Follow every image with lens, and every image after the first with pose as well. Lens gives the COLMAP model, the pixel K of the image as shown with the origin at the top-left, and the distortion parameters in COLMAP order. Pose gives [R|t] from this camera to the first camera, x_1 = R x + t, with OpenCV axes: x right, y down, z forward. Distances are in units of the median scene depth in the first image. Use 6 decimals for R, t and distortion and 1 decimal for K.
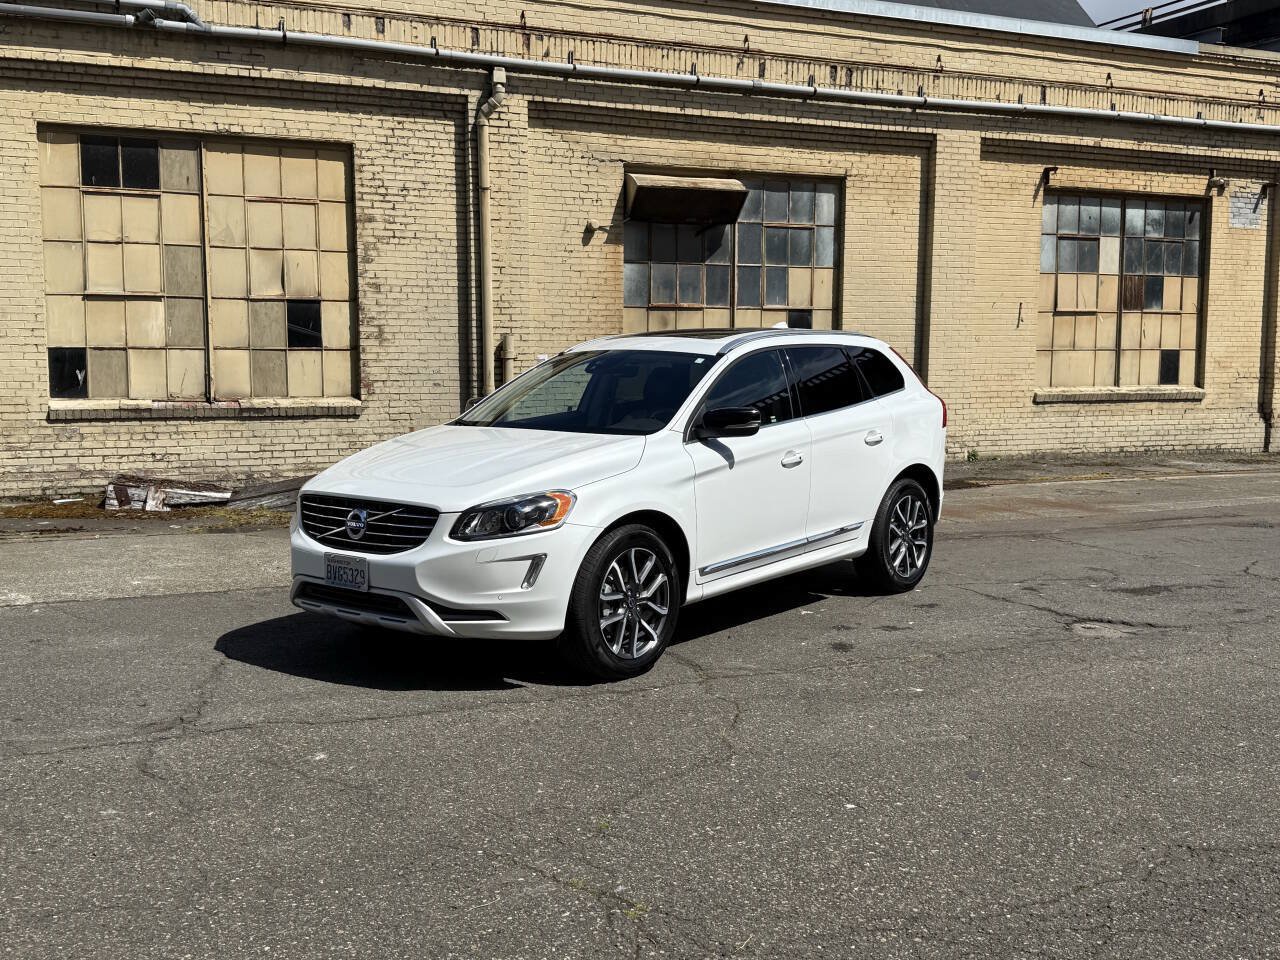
lens RADIAL K [[1282.9, 0, 643.7], [0, 1282.9, 480.4], [0, 0, 1]] dist [0.185596, -0.389920]
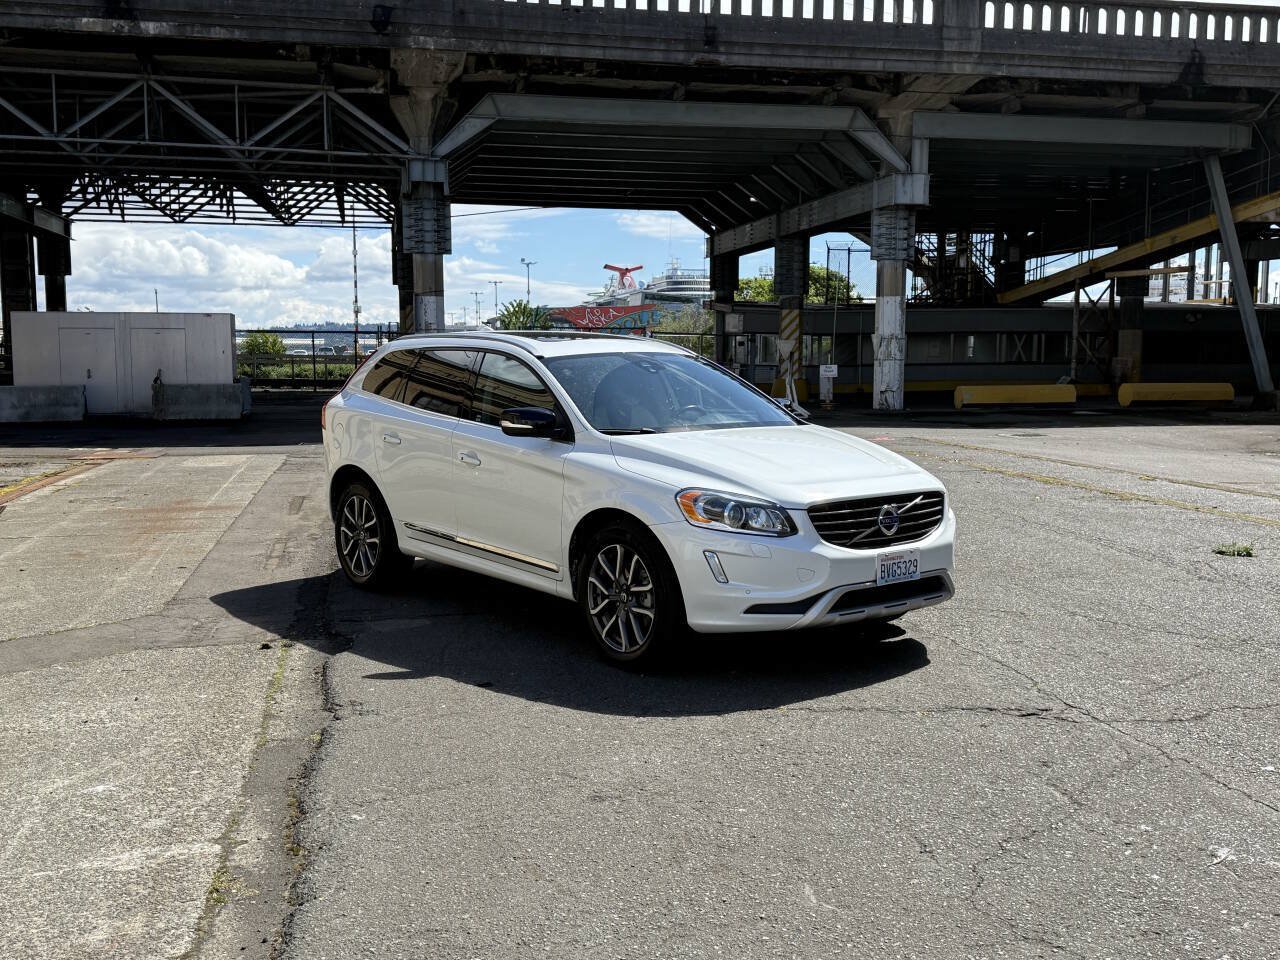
lens RADIAL K [[1282.9, 0, 643.7], [0, 1282.9, 480.4], [0, 0, 1]] dist [0.185596, -0.389920]
pose [[0.207398, -0.100089, 0.973123, -0.531057], [0.103806, 0.991388, 0.079844, -0.042129], [-0.972733, 0.084456, 0.216002, 0.405900]]
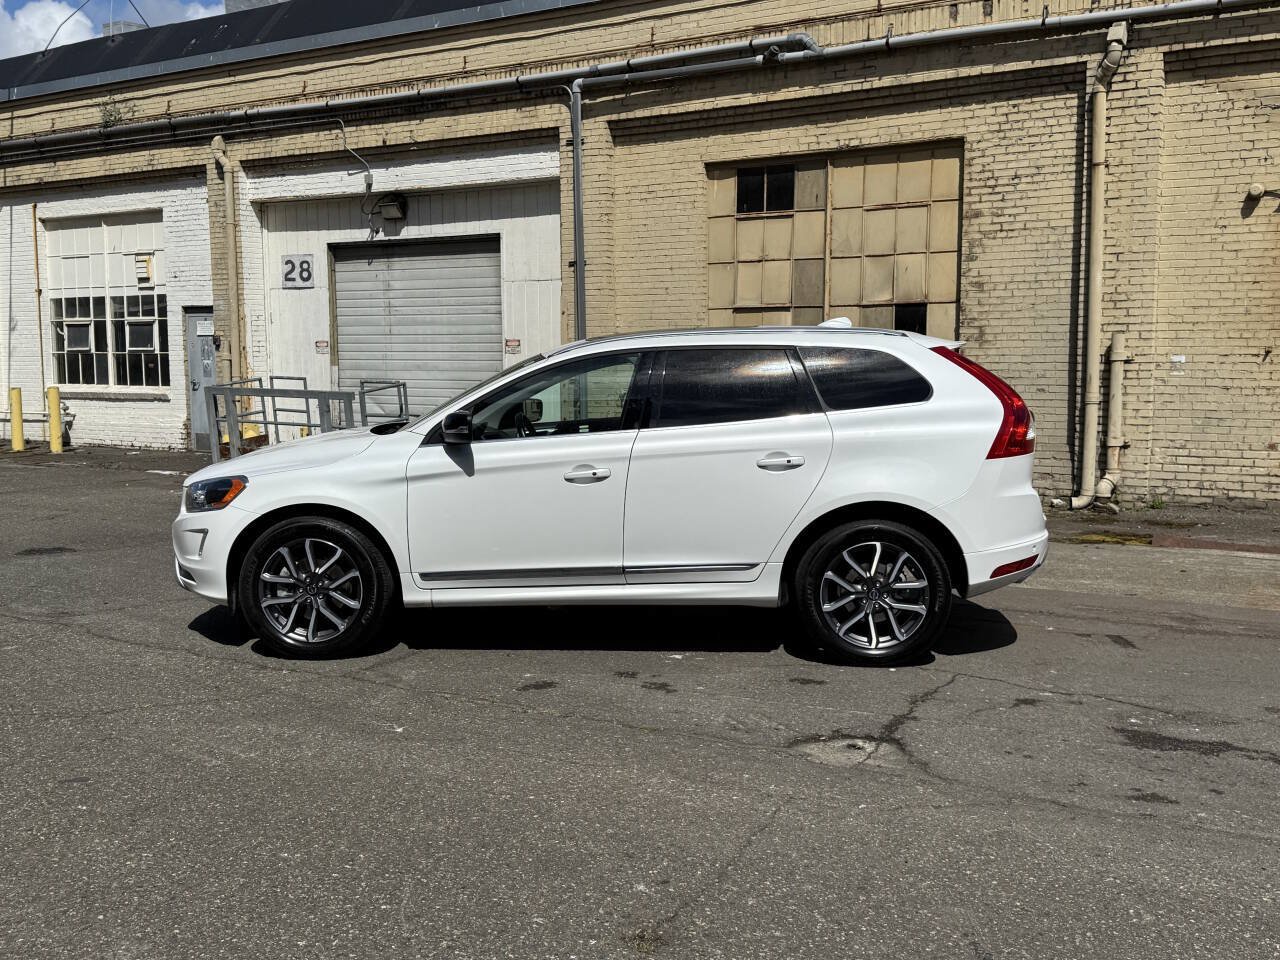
lens RADIAL K [[1282.2, 0, 640.0], [0, 1282.2, 480.0], [0, 0, 1]] dist [0.202136, -0.449721]
pose [[0.567388, 0.077571, -0.819789, 0.438403], [-0.080142, 0.996029, 0.038780, -0.025229], [0.819541, 0.043697, 0.571352, 0.261781]]
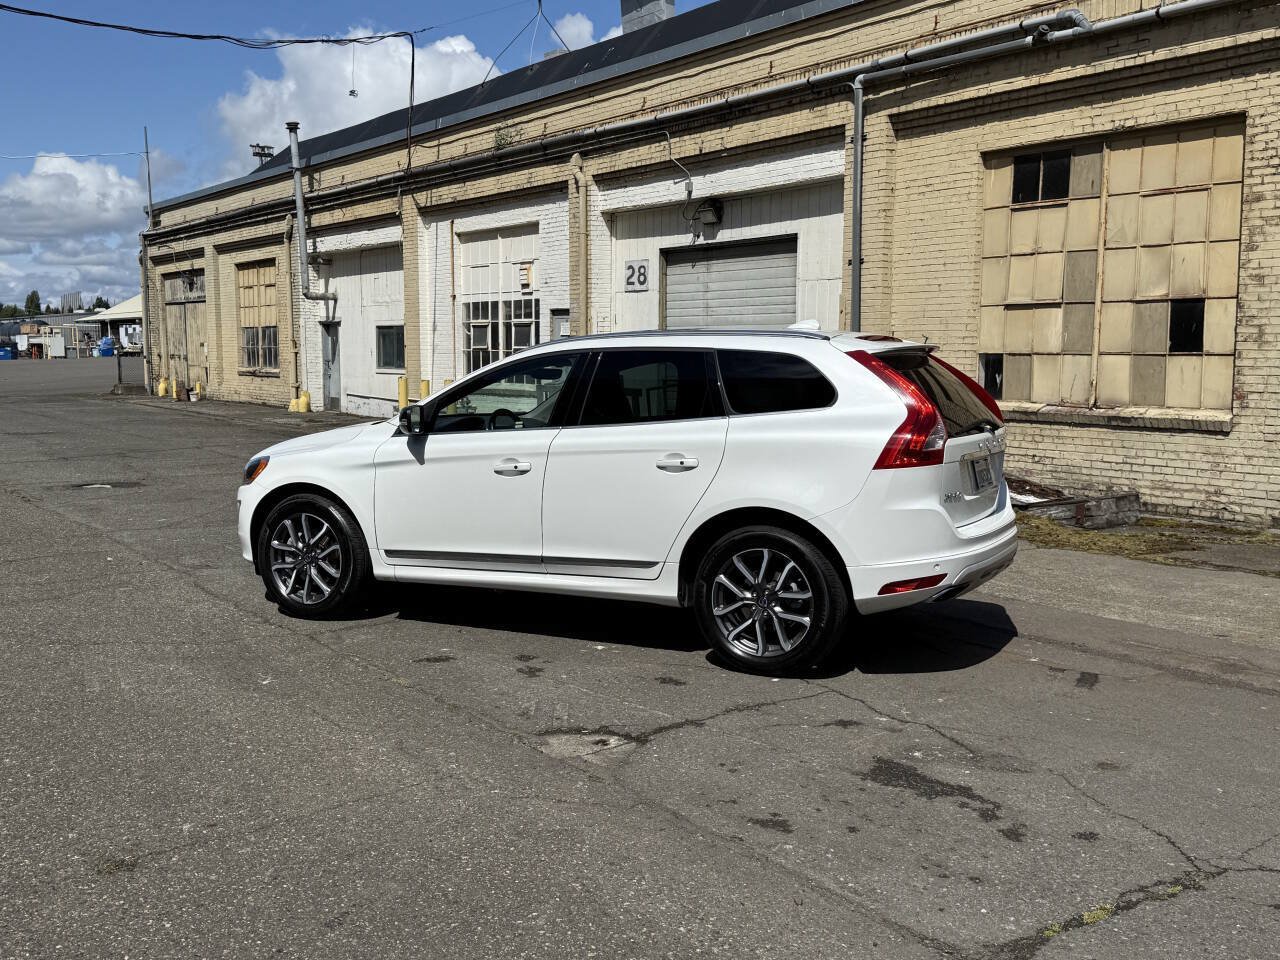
lens RADIAL K [[1282.9, 0, 643.7], [0, 1282.9, 480.4], [0, 0, 1]] dist [0.185596, -0.389920]
pose [[0.204318, 0.098115, -0.973975, 0.535750], [-0.104425, 0.991472, 0.077971, -0.045932], [0.973319, 0.085776, 0.212822, 0.450033]]
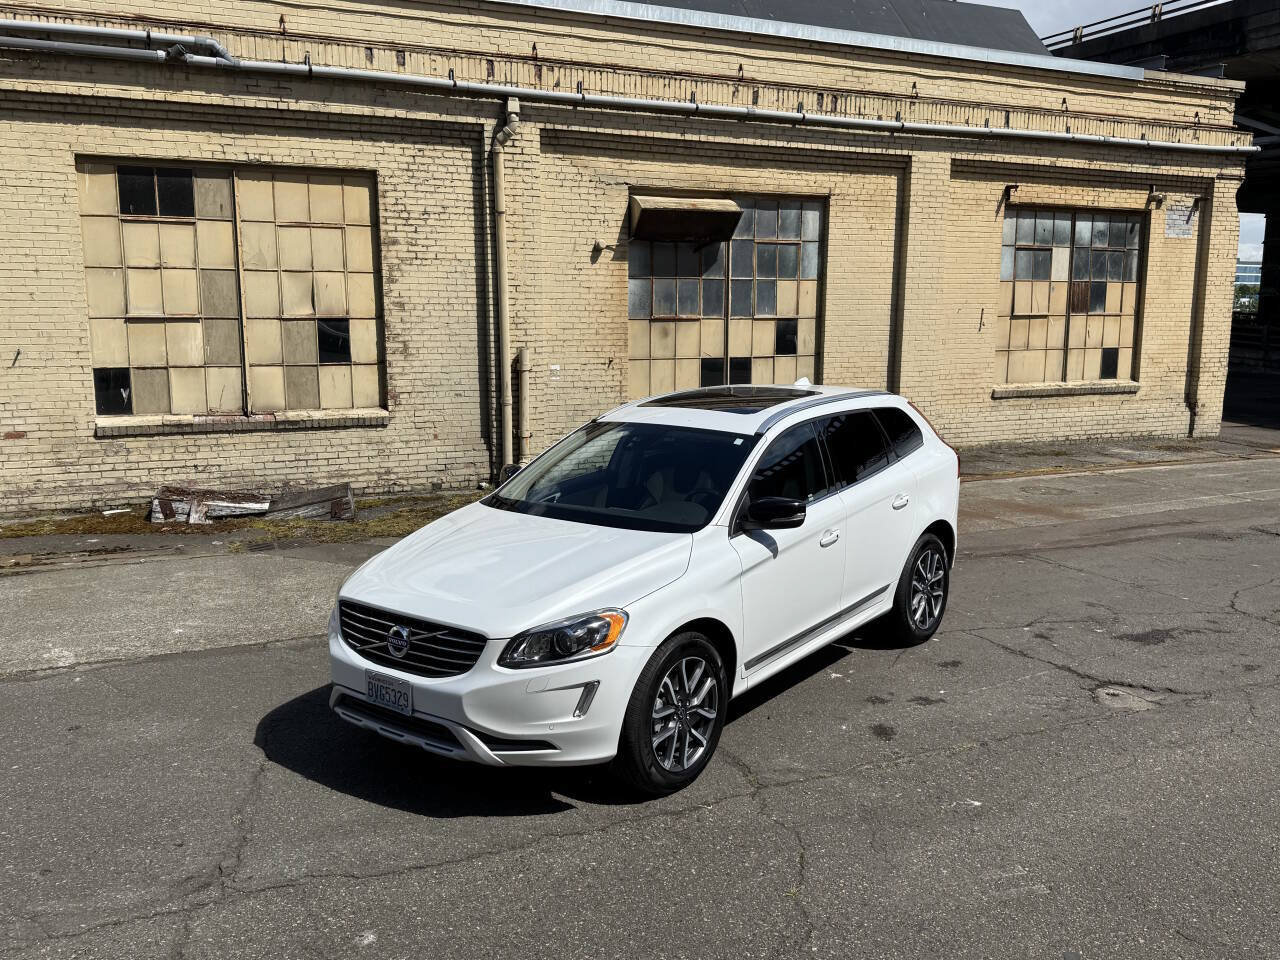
lens RADIAL K [[1080.1, 0, 650.0], [0, 1080.1, 487.0], [0, 0, 1]] dist [0.147963, -0.273281]
pose [[0.999659, -0.004428, 0.025724, -0.023404], [0.002790, 0.997987, 0.063353, -0.055398], [-0.025952, -0.063259, 0.997660, 0.081661]]
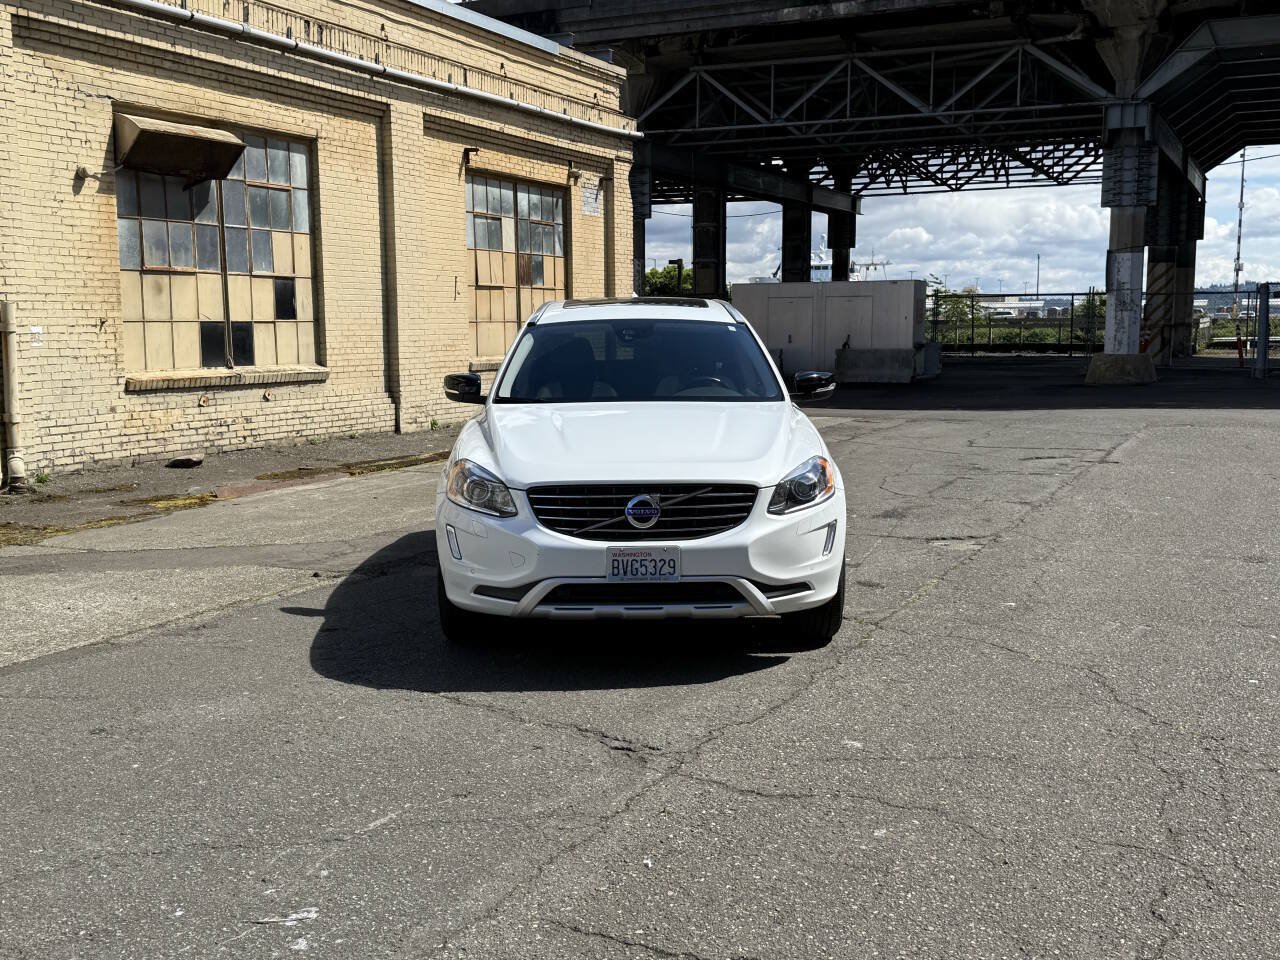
lens RADIAL K [[1282.9, 0, 643.7], [0, 1282.9, 480.4], [0, 0, 1]] dist [0.185596, -0.389920]
pose [[0.768316, -0.085077, 0.634391, -0.334354], [0.071820, 0.996327, 0.046635, -0.012777], [-0.636028, 0.009732, 0.771605, 0.126417]]
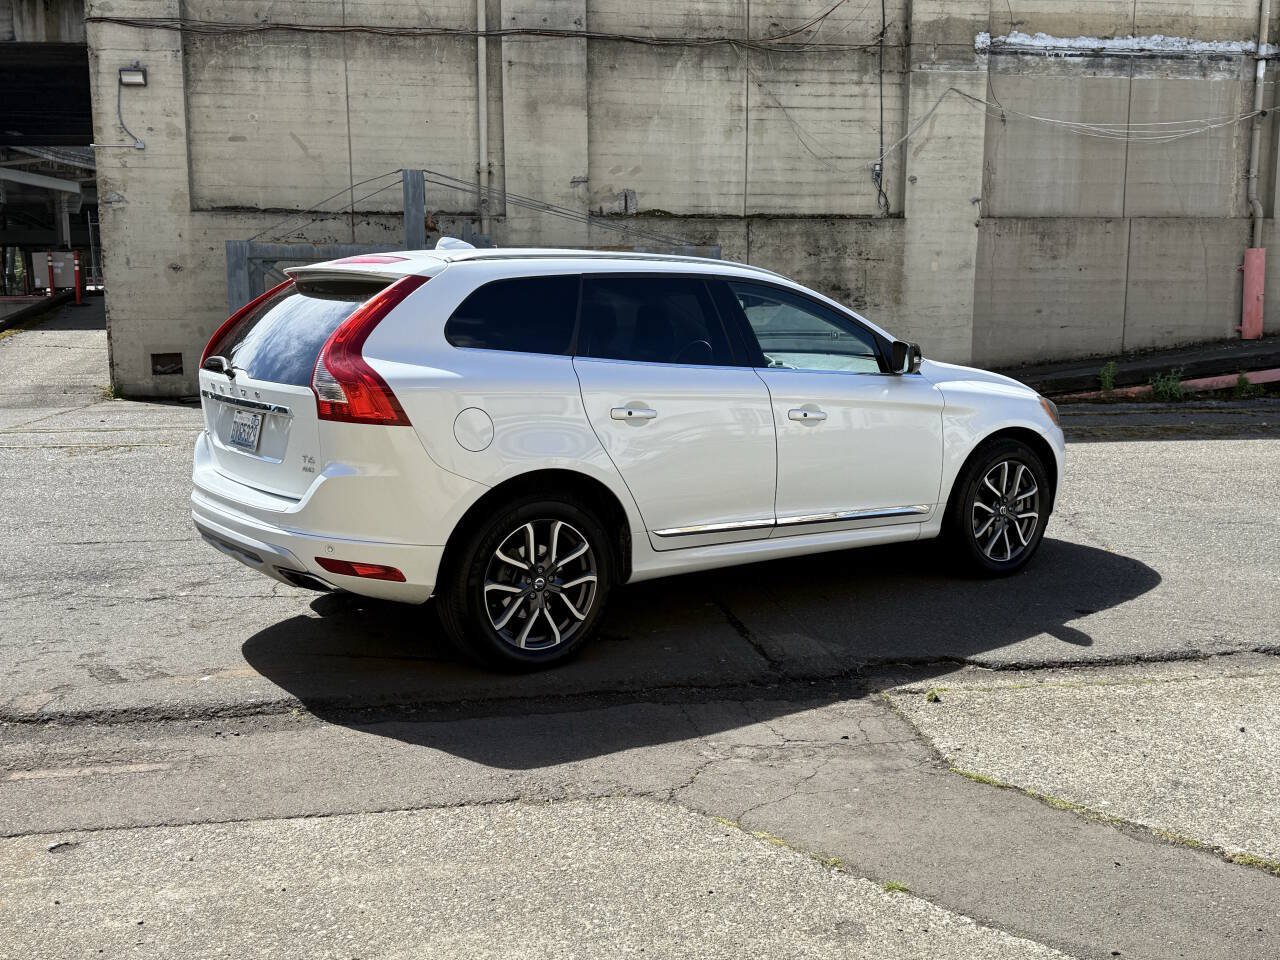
lens RADIAL K [[1282.9, 0, 643.7], [0, 1282.9, 480.4], [0, 0, 1]] dist [0.185596, -0.389920]
pose [[-0.968562, -0.037067, 0.245997, -0.094937], [0.026373, 0.967966, 0.249692, -0.100258], [-0.247372, 0.248330, -0.936557, 0.986364]]
